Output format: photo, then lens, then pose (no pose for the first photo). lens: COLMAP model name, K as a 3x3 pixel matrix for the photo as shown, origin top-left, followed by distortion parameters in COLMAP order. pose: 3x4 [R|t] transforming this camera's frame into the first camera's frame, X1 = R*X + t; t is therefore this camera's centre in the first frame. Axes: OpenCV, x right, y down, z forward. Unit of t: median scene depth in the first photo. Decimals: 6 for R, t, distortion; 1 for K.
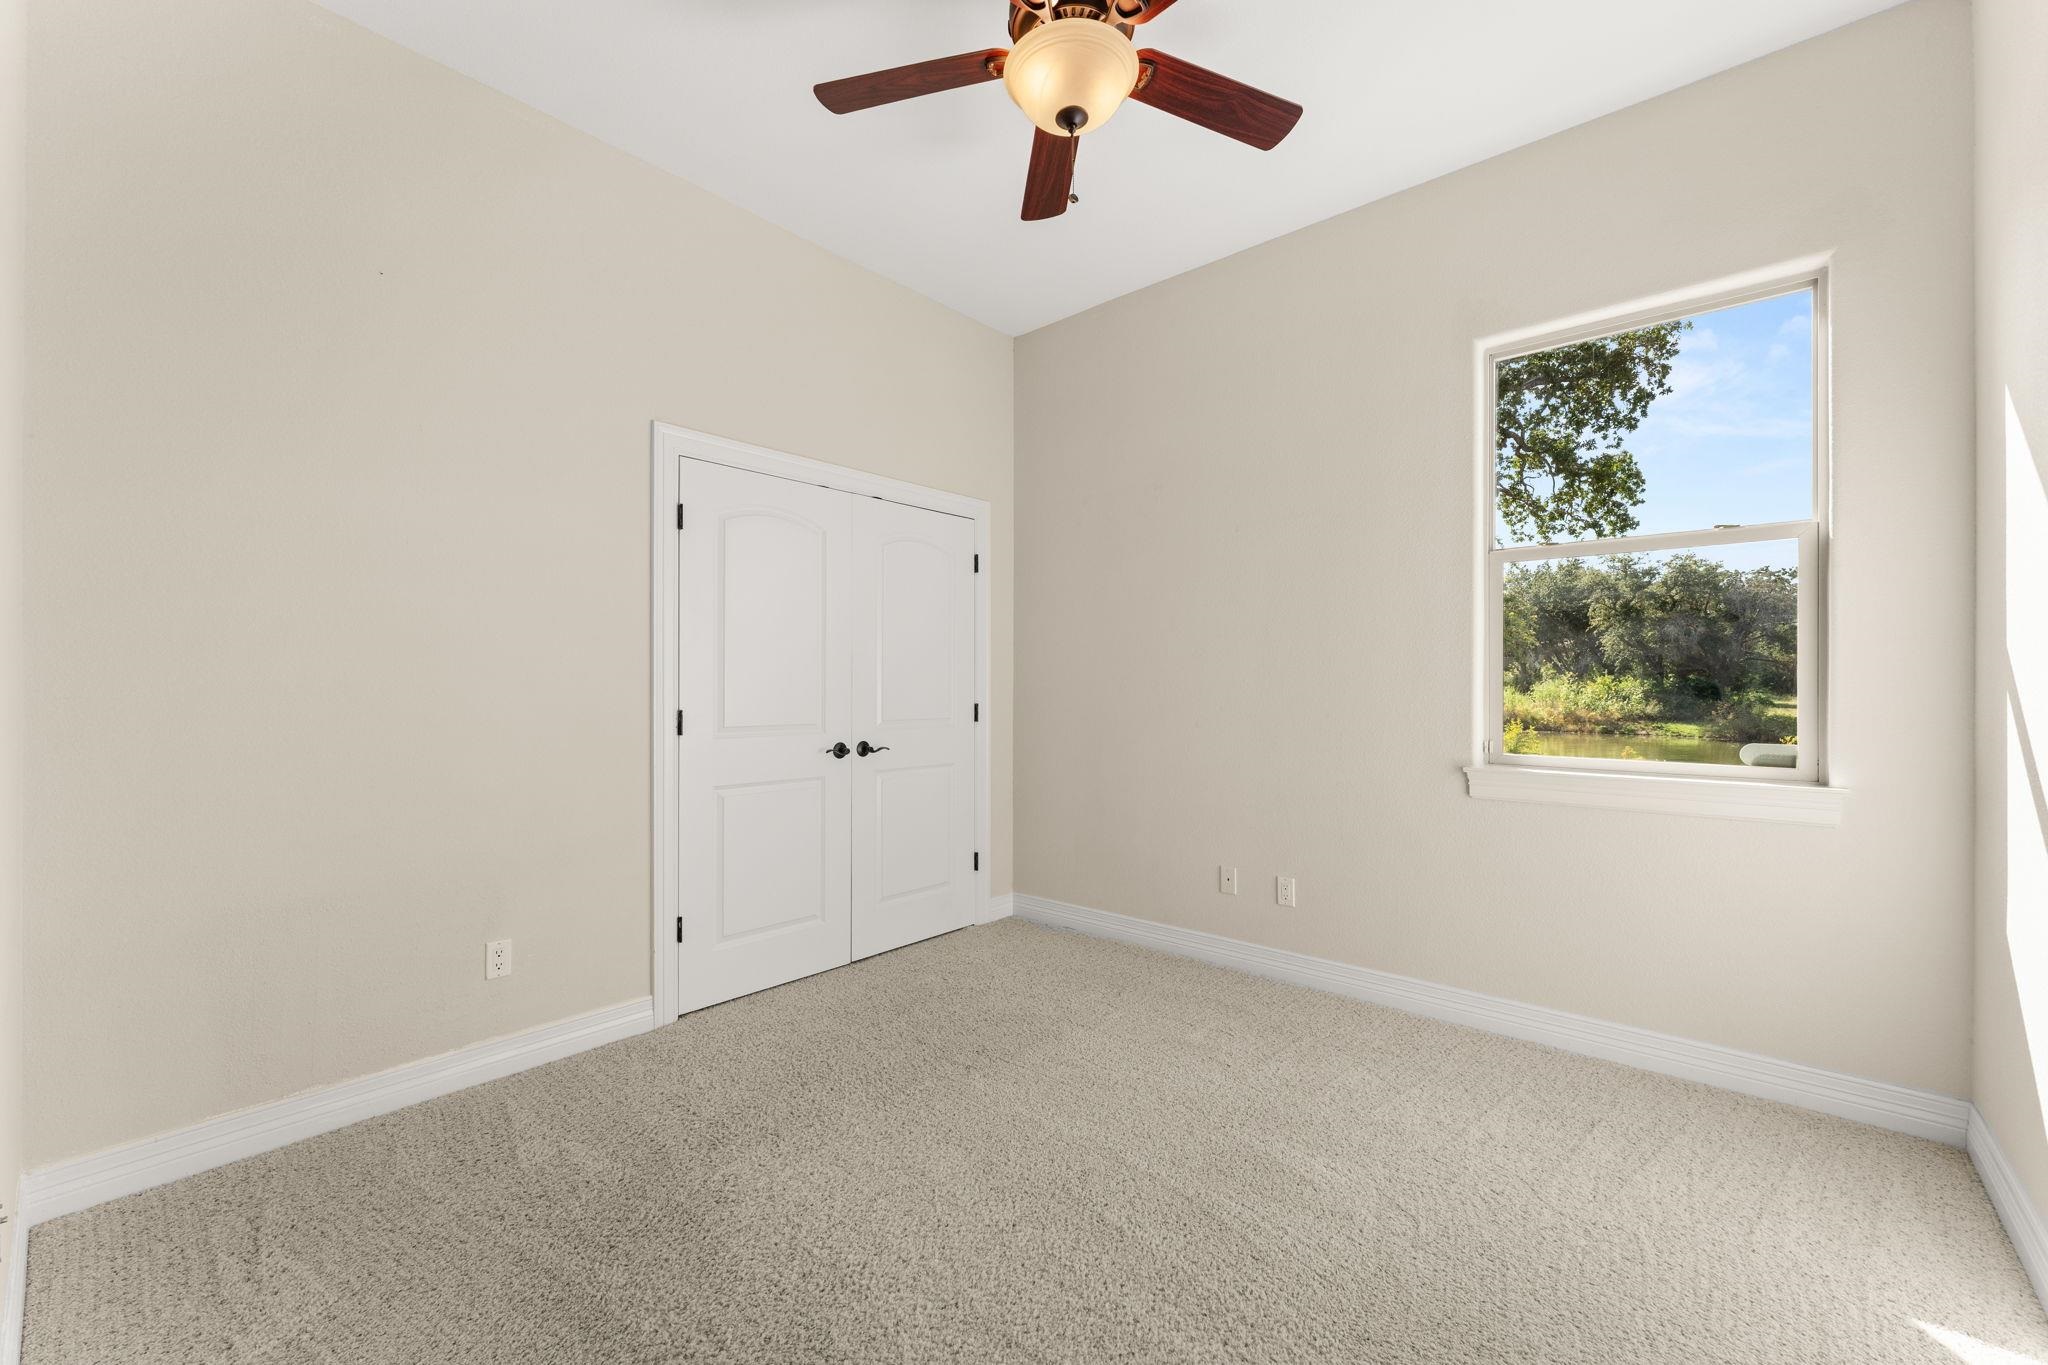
lens RADIAL K [[807.3, 0, 1024.0], [0, 807.3, 682.5], [0, 0, 1]] dist [-0.000010, -0.000010]
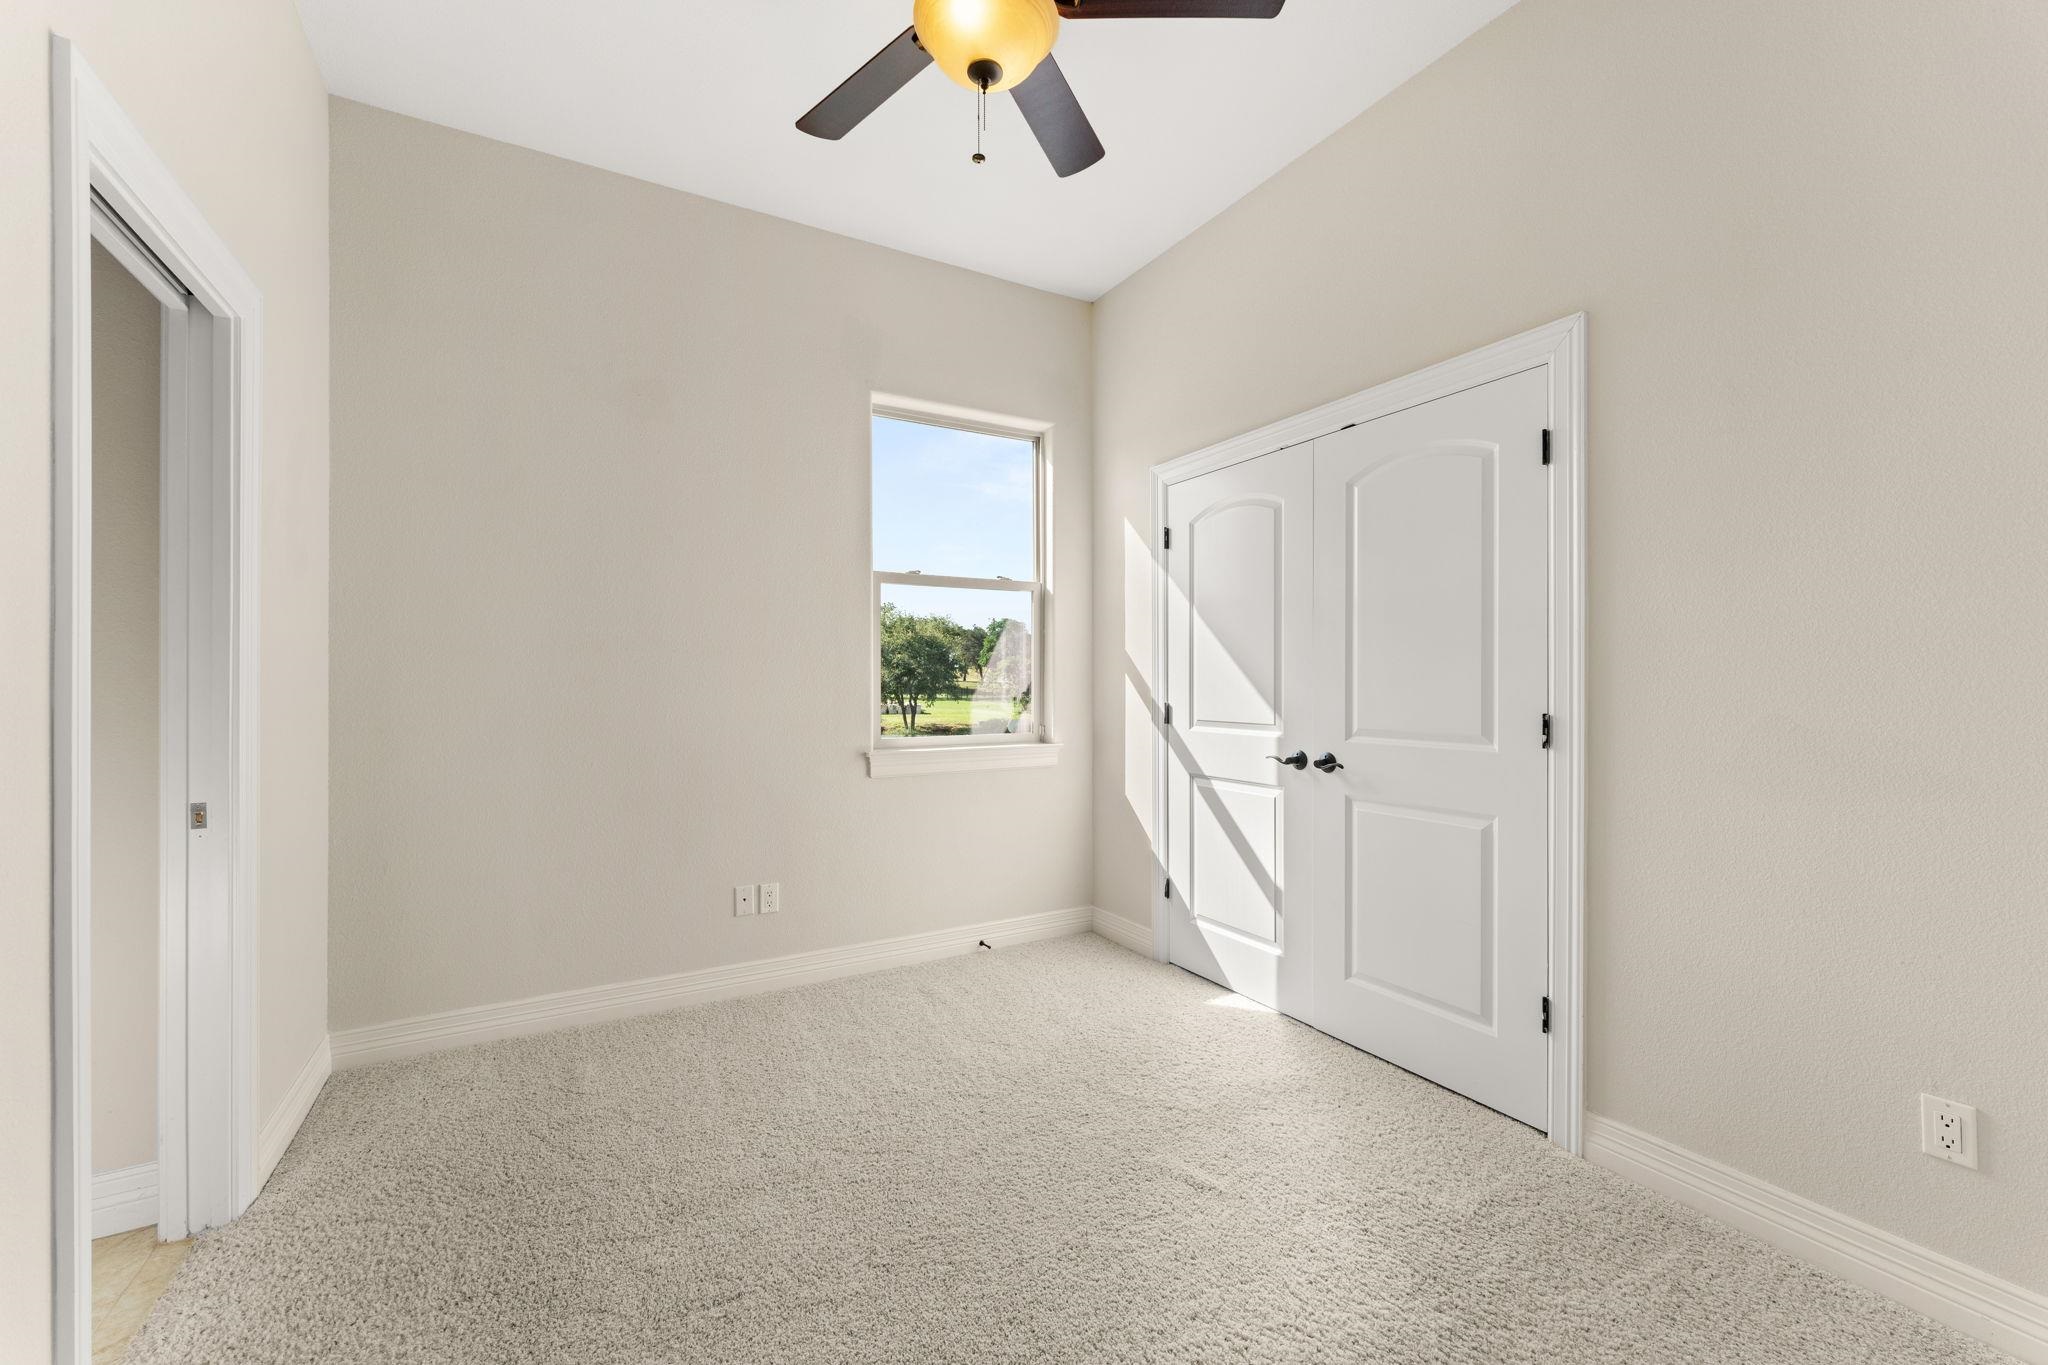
lens RADIAL K [[812.2, 0, 1024.0], [0, 812.2, 682.5], [0, 0, 1]] dist [-0.000556, -0.000042]
pose [[0.313651, -0.004441, 0.949528, -0.557075], [-0.006283, 0.999957, 0.006753, -0.007074], [-0.949518, -0.008084, 0.313609, 0.461561]]
